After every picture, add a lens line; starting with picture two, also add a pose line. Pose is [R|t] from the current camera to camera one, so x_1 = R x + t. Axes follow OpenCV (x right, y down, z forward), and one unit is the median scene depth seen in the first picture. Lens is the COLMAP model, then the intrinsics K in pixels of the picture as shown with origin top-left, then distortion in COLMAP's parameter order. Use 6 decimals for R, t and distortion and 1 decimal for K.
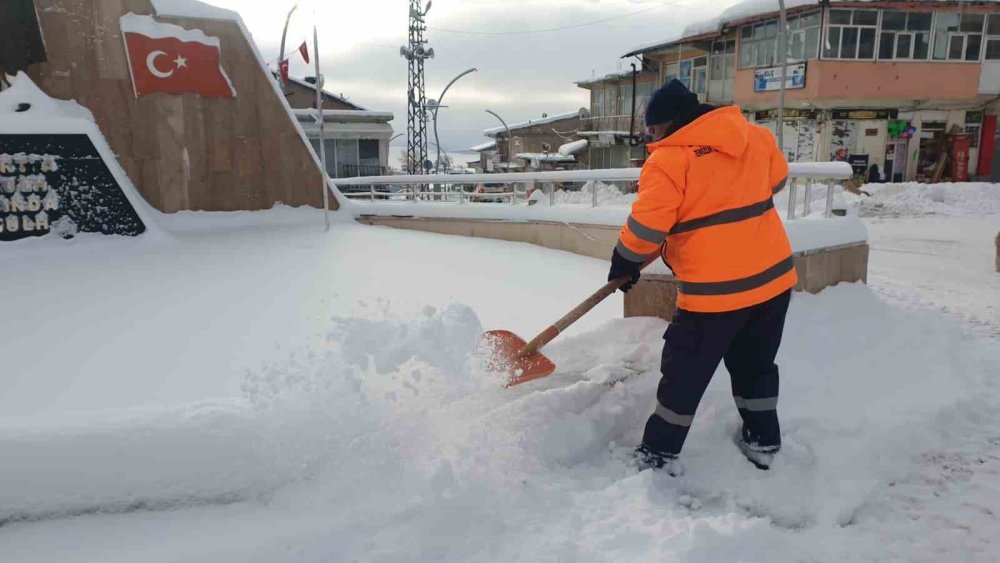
lens RADIAL K [[813.0, 0, 497.9], [0, 813.0, 276.4], [0, 0, 1]] dist [0.073534, 0.000483]
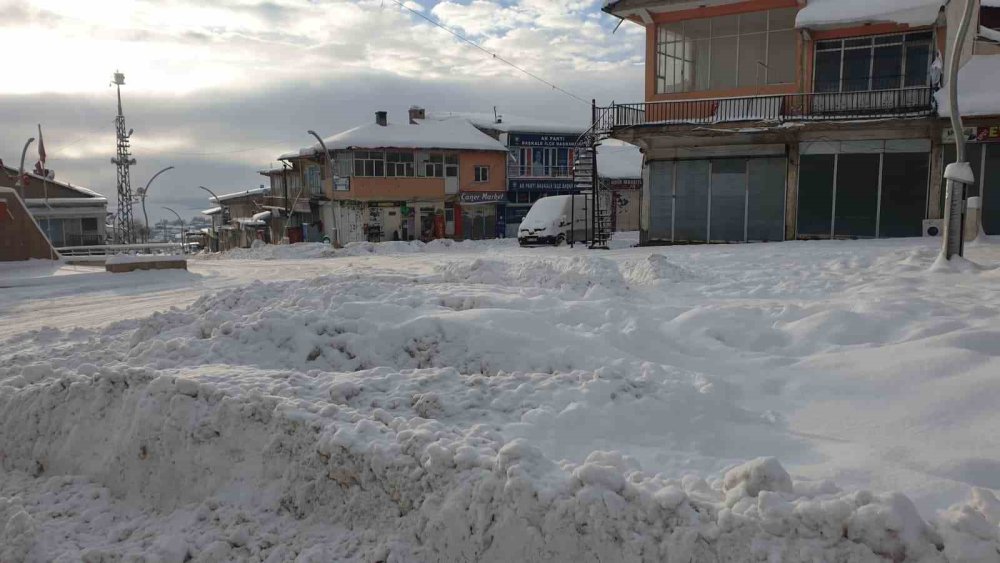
lens RADIAL K [[813.0, 0, 497.9], [0, 813.0, 276.4], [0, 0, 1]] dist [0.073534, 0.000483]
pose [[0.962922, -0.034729, 0.267536, 0.183321], [0.051926, 0.996996, -0.057474, 0.080724], [-0.264736, 0.069235, 0.961832, -0.786859]]
